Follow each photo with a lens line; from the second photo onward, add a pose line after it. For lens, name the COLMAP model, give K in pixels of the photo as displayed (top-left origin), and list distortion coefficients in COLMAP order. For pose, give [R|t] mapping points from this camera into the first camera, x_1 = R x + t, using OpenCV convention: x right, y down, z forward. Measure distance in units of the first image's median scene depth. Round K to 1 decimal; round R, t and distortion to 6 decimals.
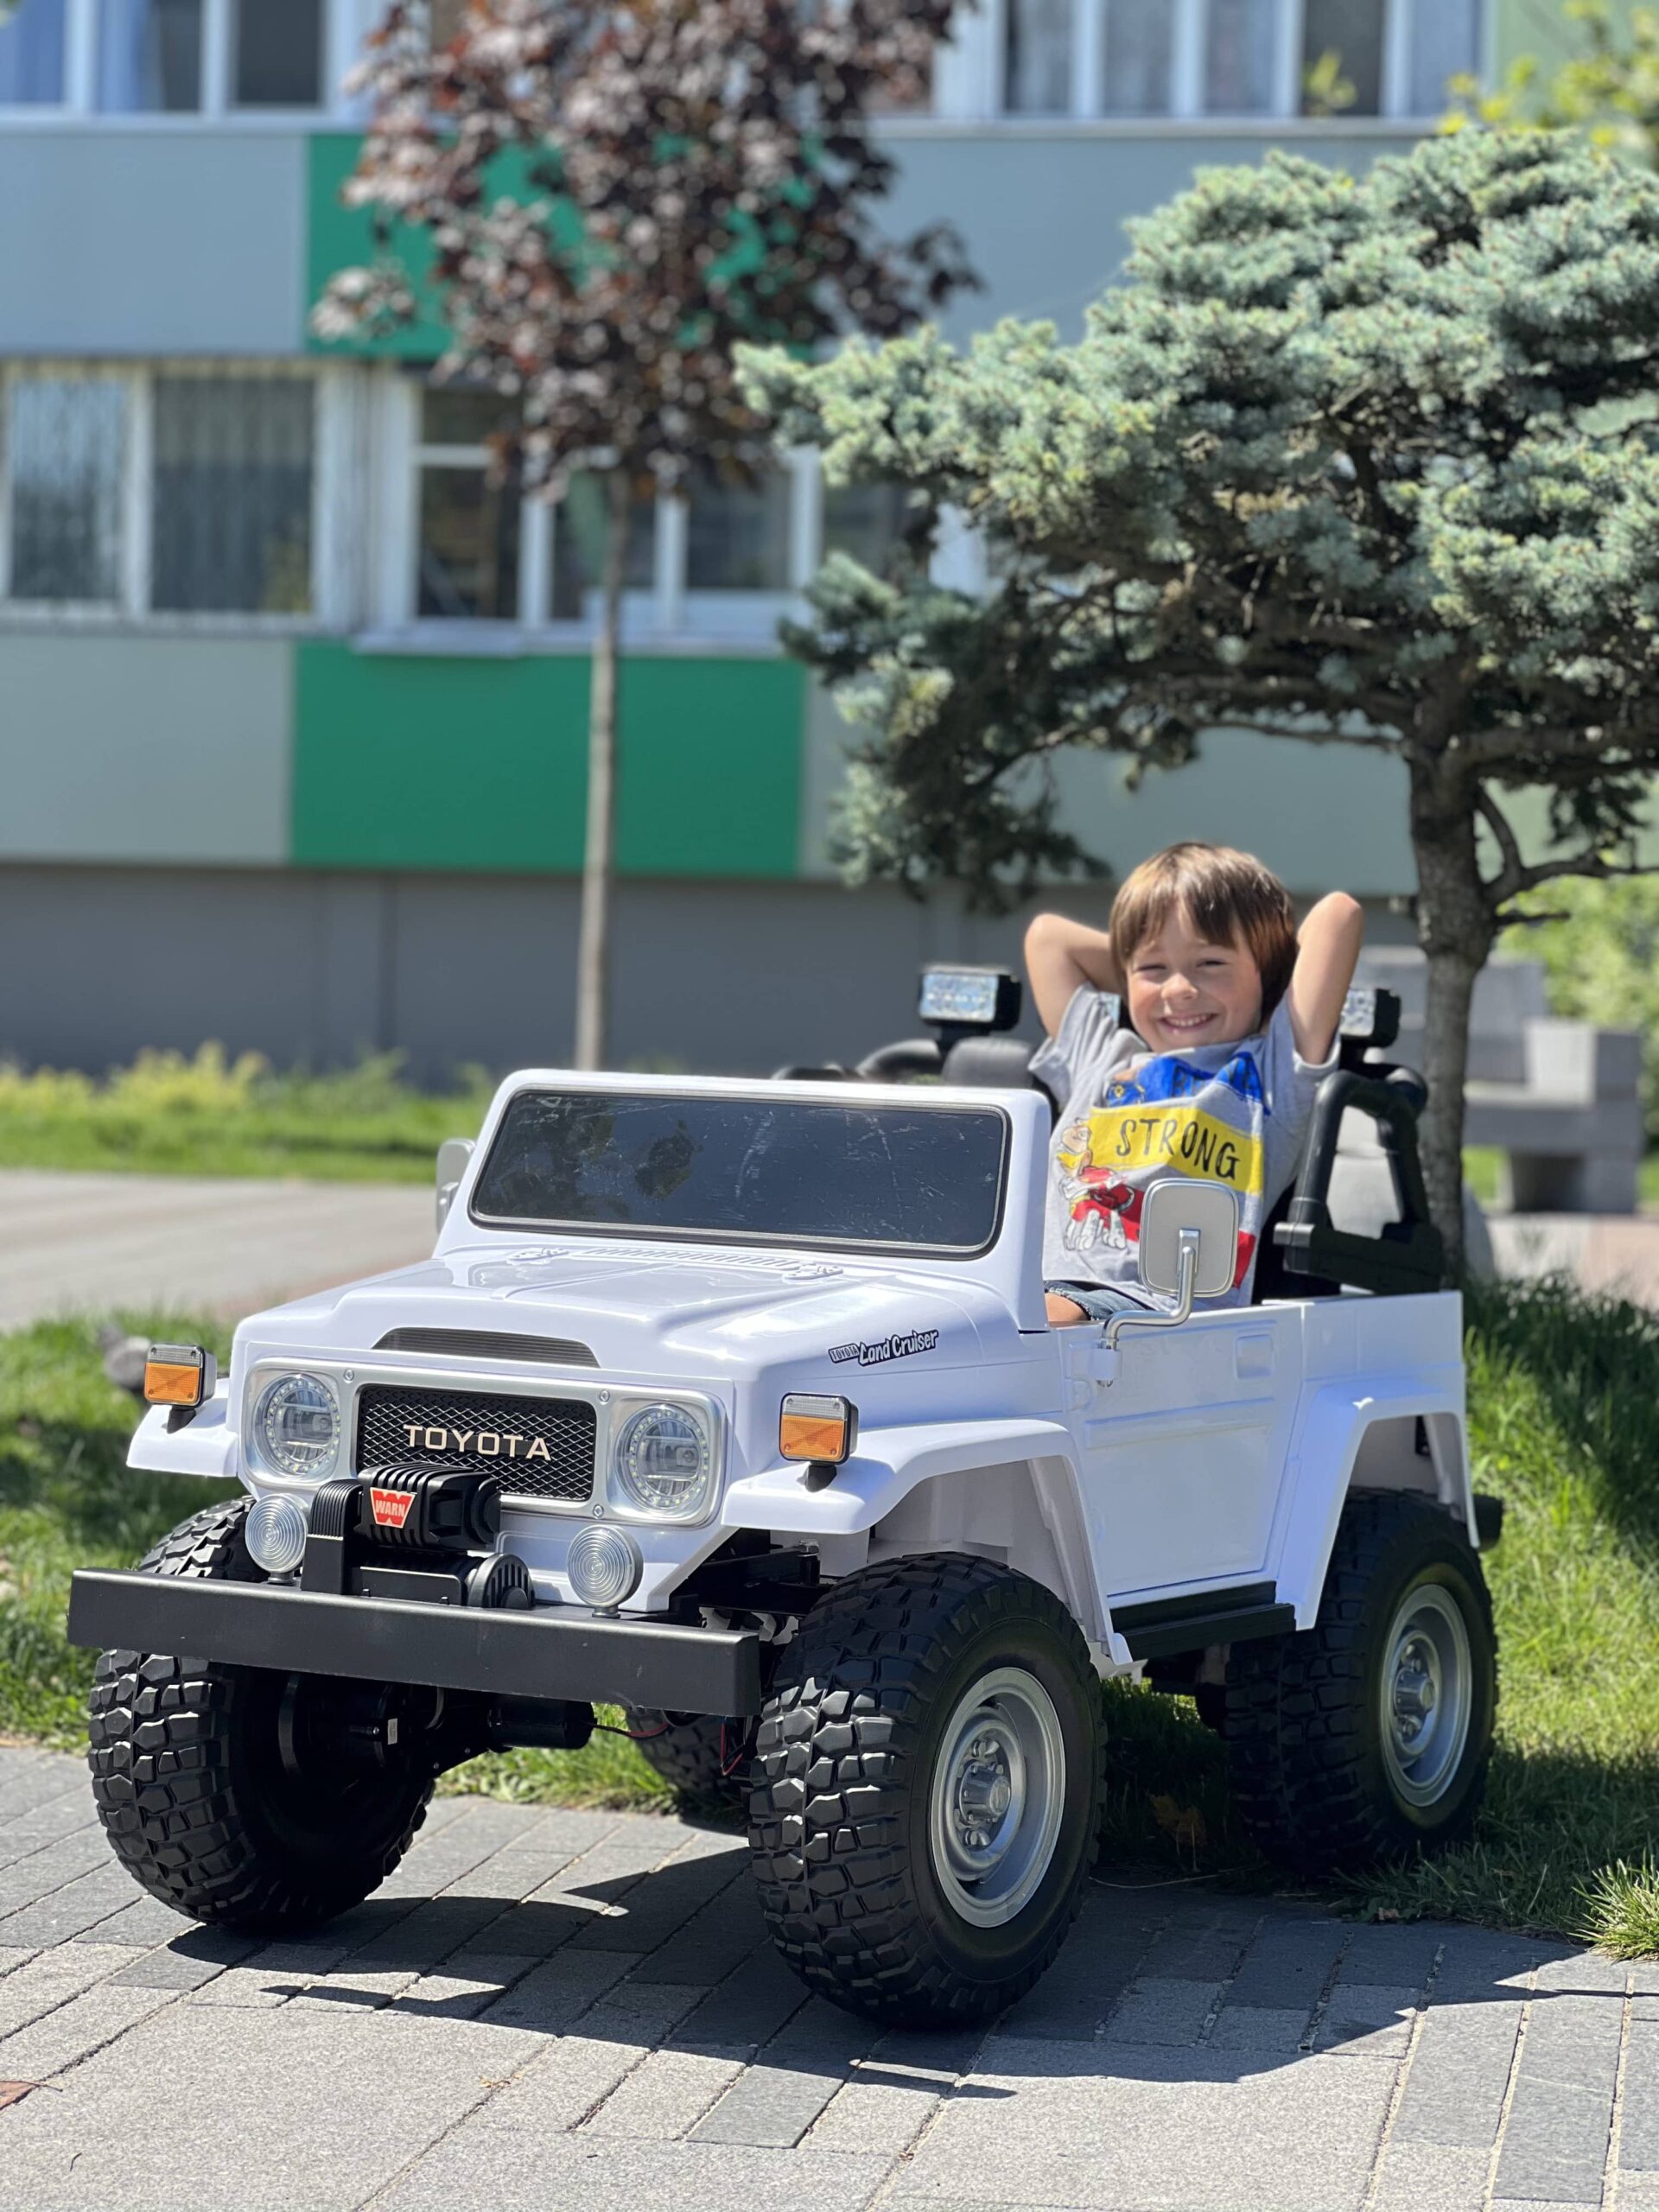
lens RADIAL K [[5015.6, 0, 832.6], [0, 5015.6, 1093.6], [0, 0, 1]] dist [0.215165, 0.000000]
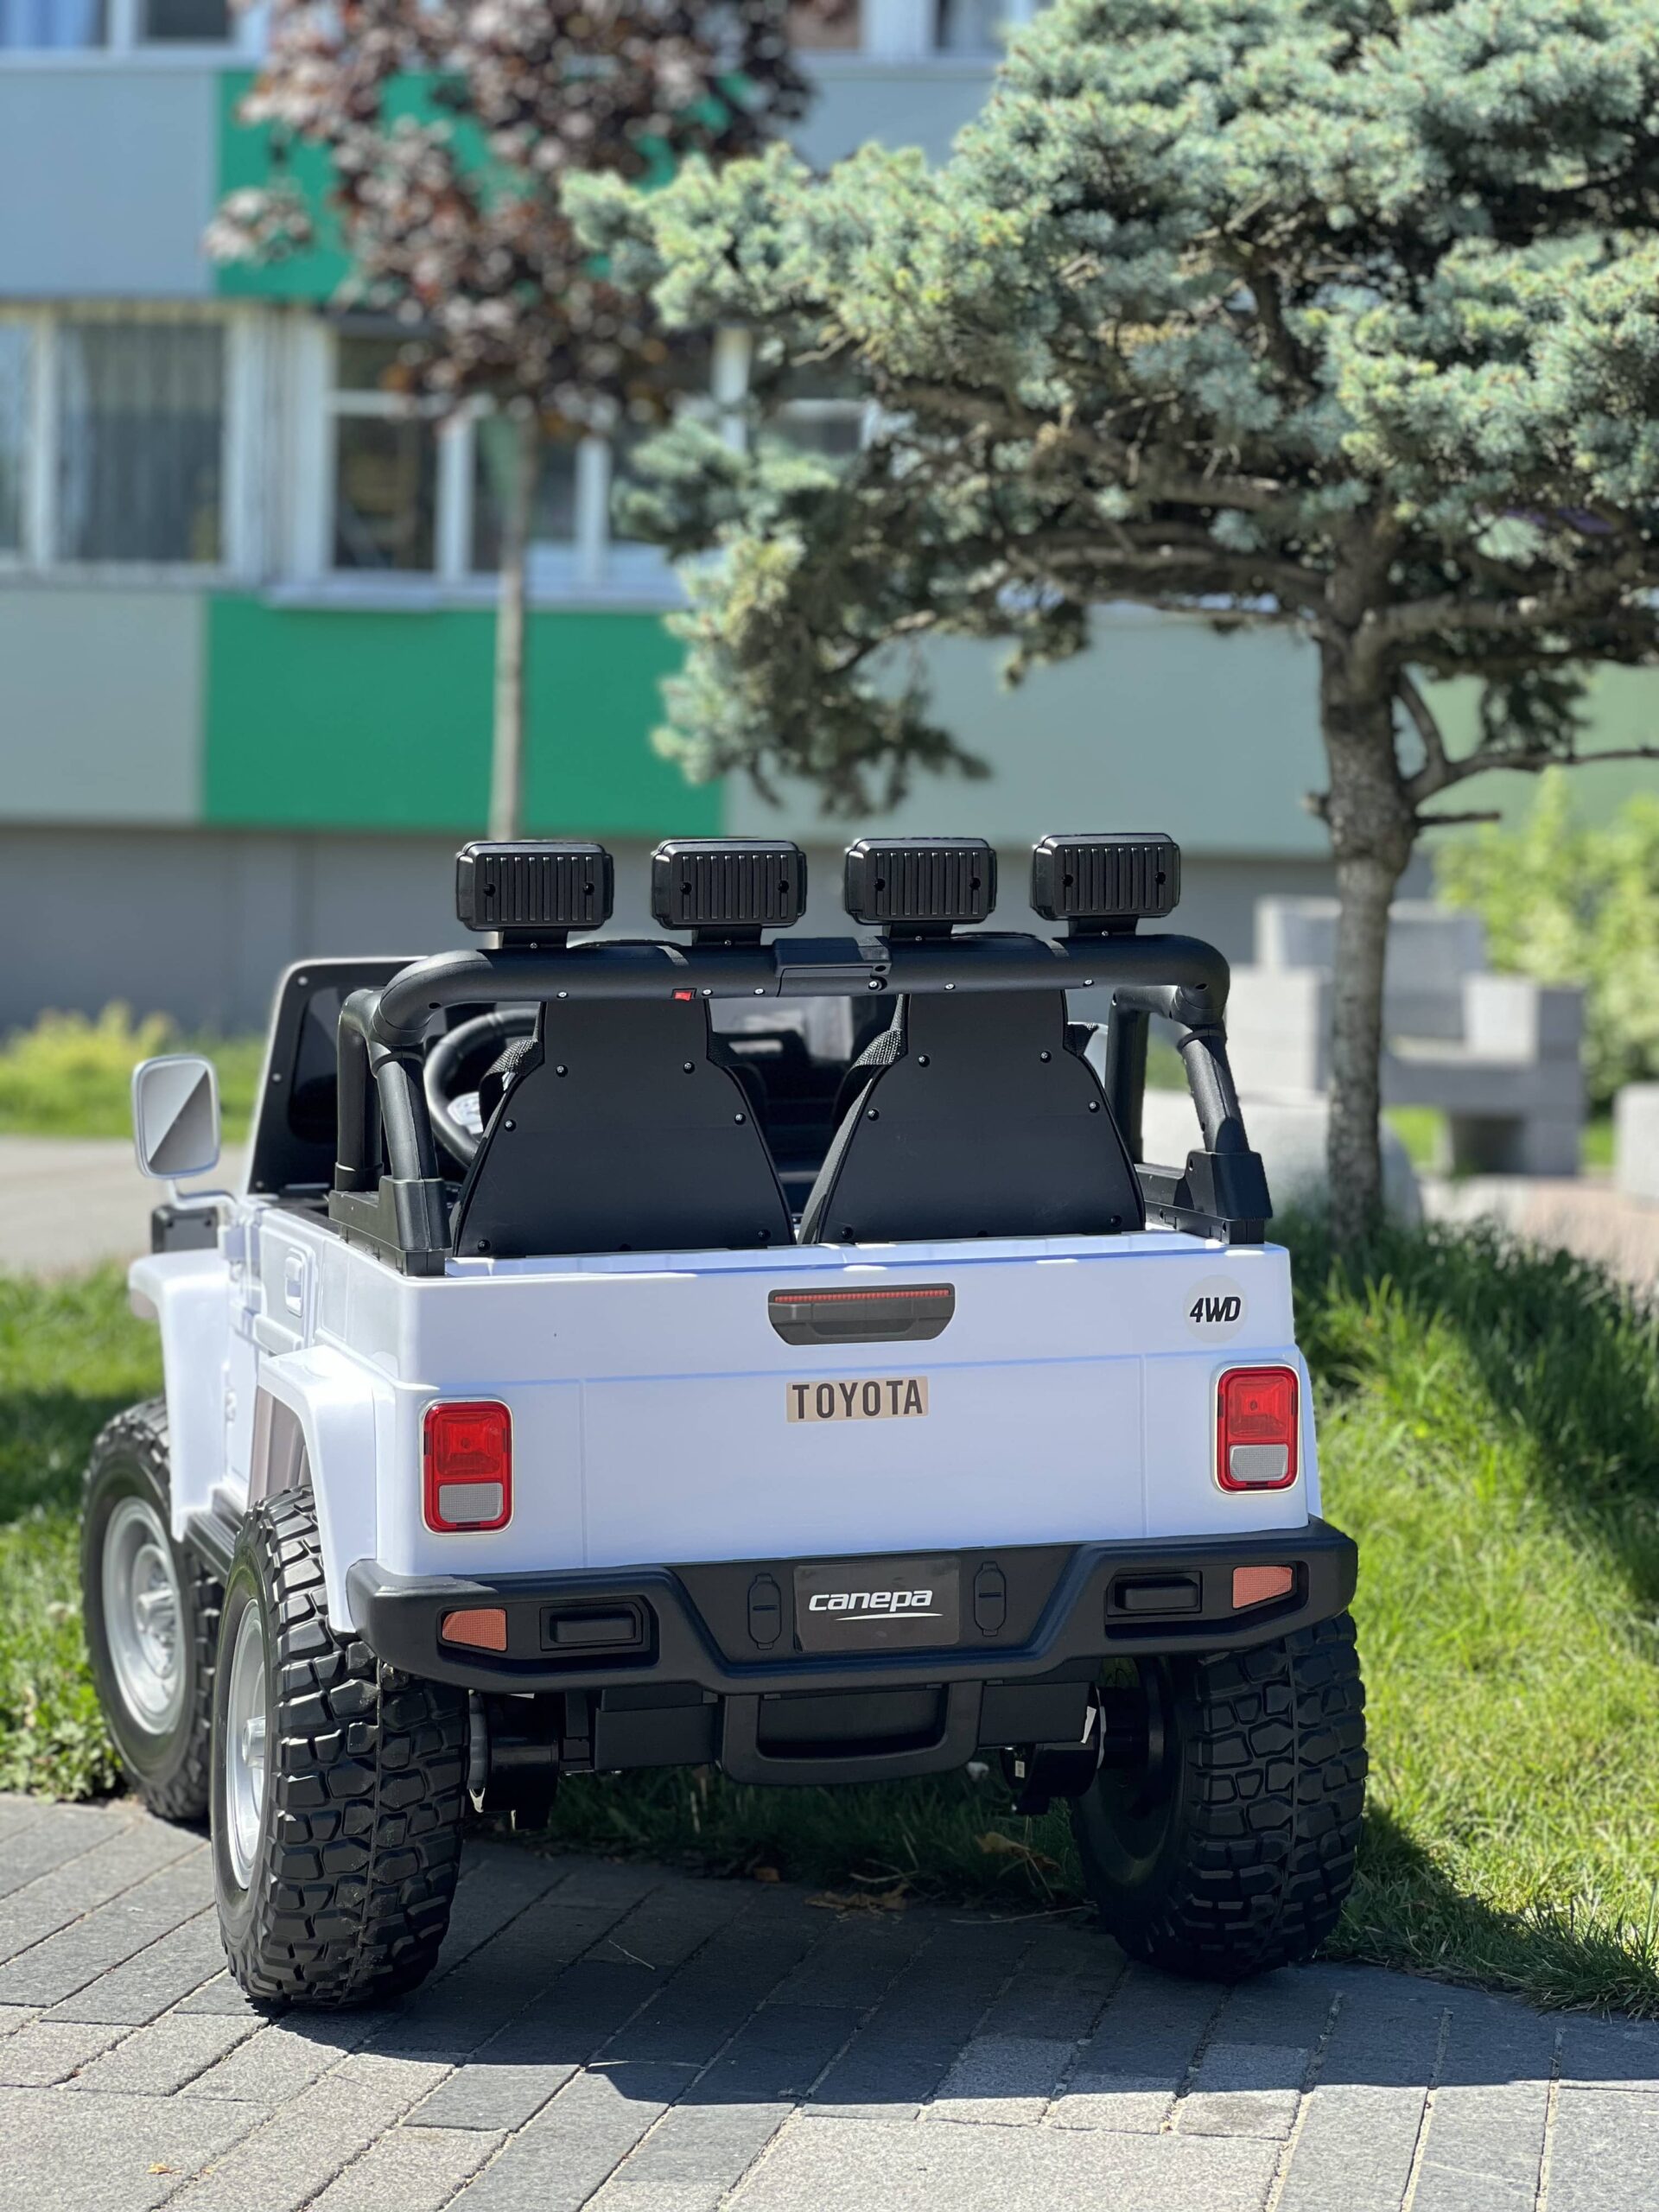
lens RADIAL K [[5015.6, 0, 839.5], [0, 5015.6, 1117.1], [0, 0, 1]] dist [0.215165, 0.000000]
pose [[0.999933, 0.000439, 0.011578, 0.020553], [-0.000547, 0.999956, 0.009389, 0.010135], [-0.011573, -0.009395, 0.999889, 0.118283]]
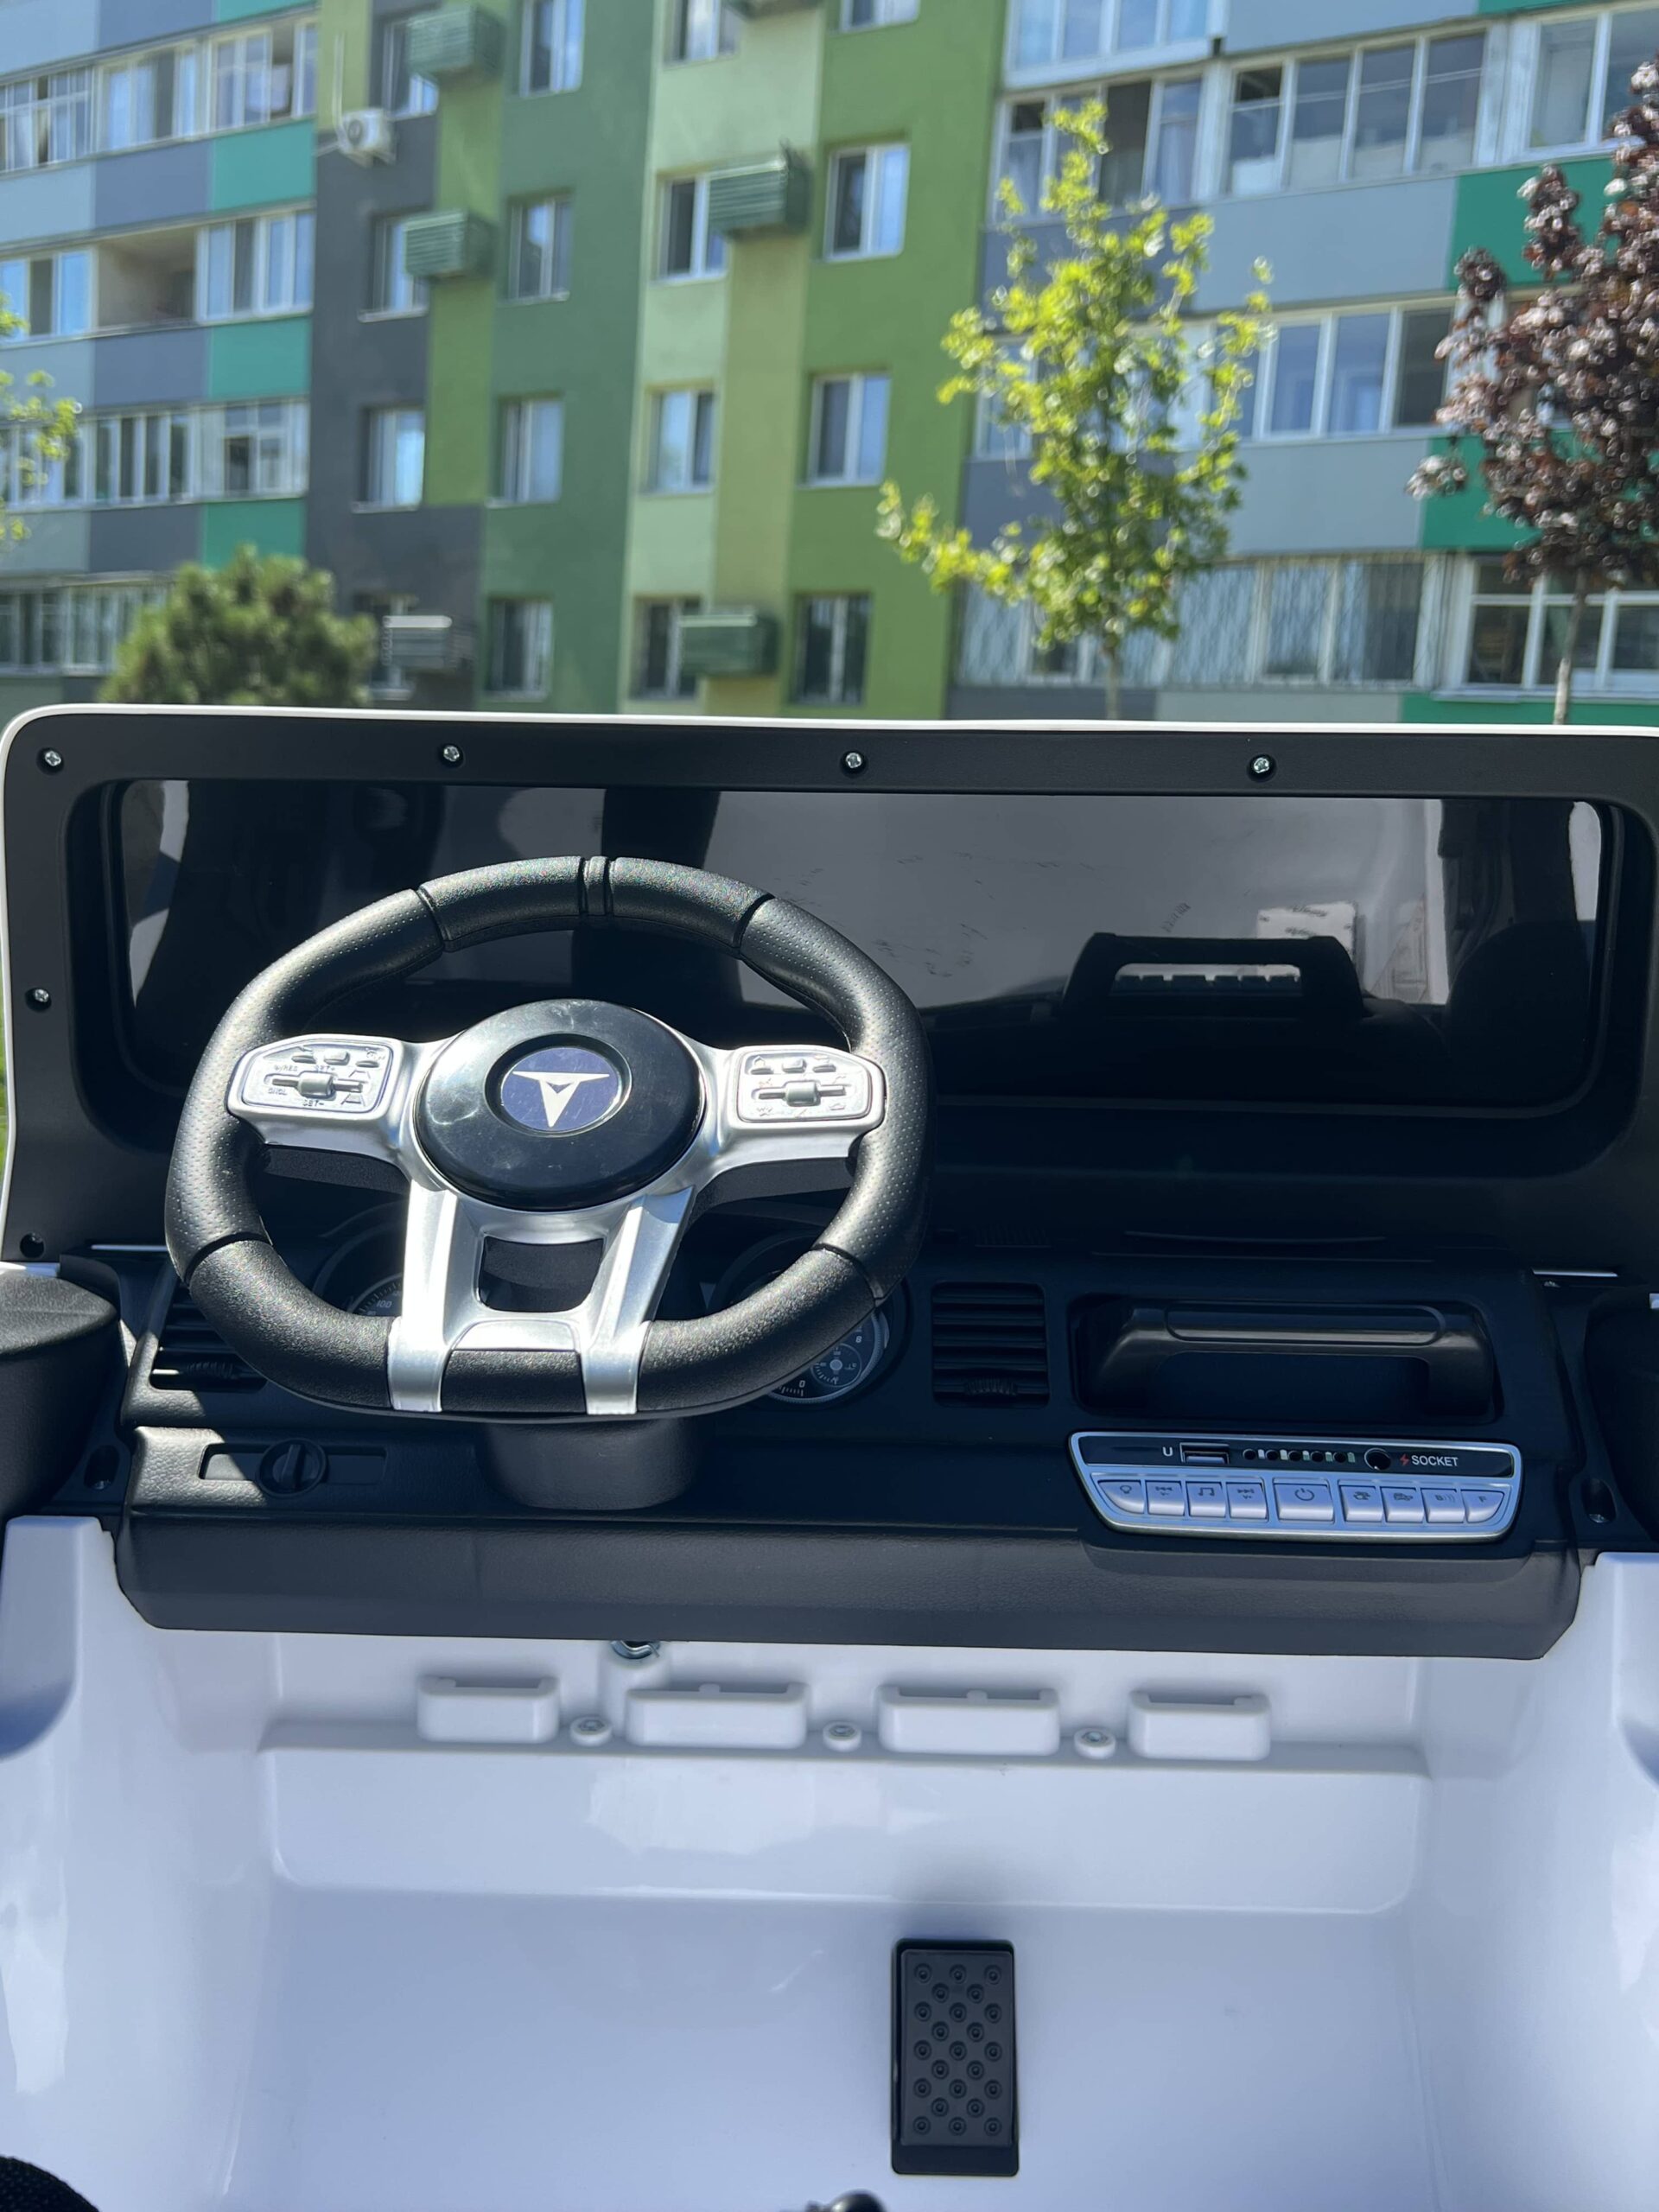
lens RADIAL K [[1966.2, 0, 813.4], [0, 1966.2, 1129.2], [0, 0, 1]] dist [0.018376, -0.013609]
pose [[0.919253, 0.085683, -0.384229, -0.023478], [-0.043276, 0.992105, 0.117705, 0.004638], [0.391281, -0.091573, 0.915704, 0.785497]]
